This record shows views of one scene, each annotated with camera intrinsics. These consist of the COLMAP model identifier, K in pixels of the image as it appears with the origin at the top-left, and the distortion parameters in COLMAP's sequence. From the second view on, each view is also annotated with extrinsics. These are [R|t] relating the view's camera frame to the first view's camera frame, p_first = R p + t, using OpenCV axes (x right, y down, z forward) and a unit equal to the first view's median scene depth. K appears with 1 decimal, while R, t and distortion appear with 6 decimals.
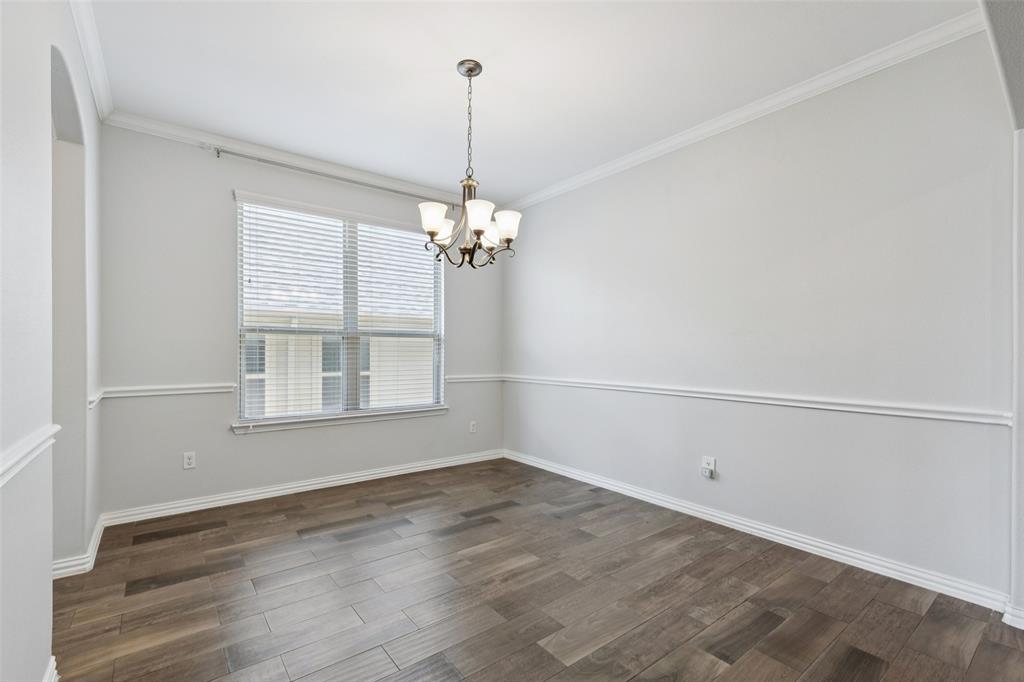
lens RADIAL K [[460.4, 0, 511.0], [0, 460.4, 348.6], [0, 0, 1]] dist [0.001423, -0.000526]
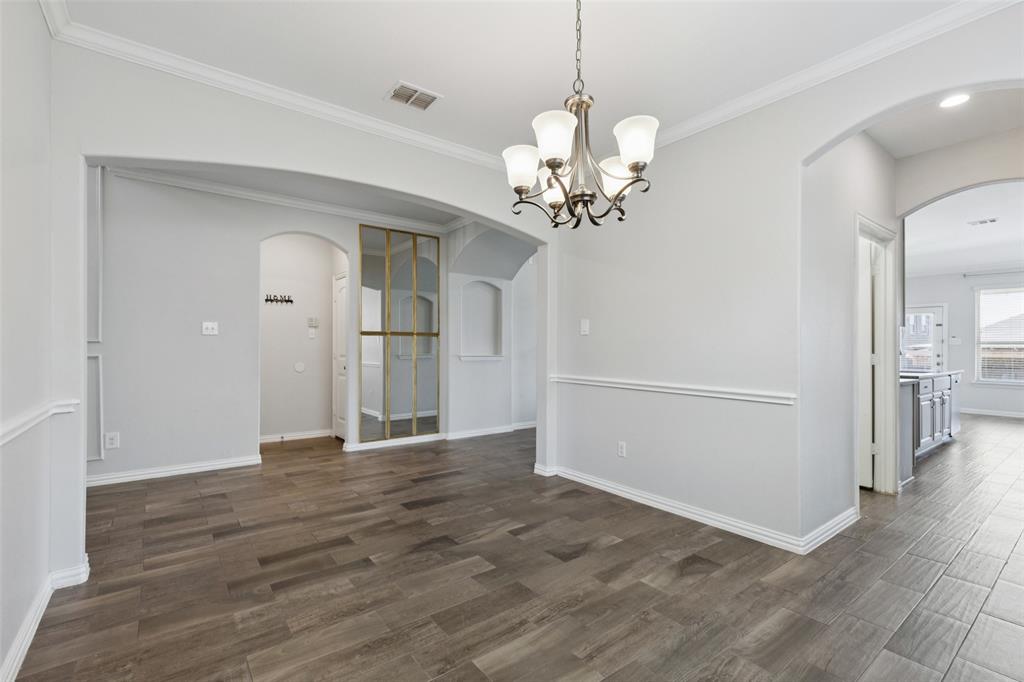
lens RADIAL K [[460.4, 0, 511.0], [0, 460.4, 348.6], [0, 0, 1]] dist [0.001423, -0.000526]
pose [[-0.999939, -0.004784, 0.009963, 0.002169], [-0.004837, 0.999974, -0.005275, 0.011885], [-0.009937, -0.005323, -0.999936, 1.837350]]
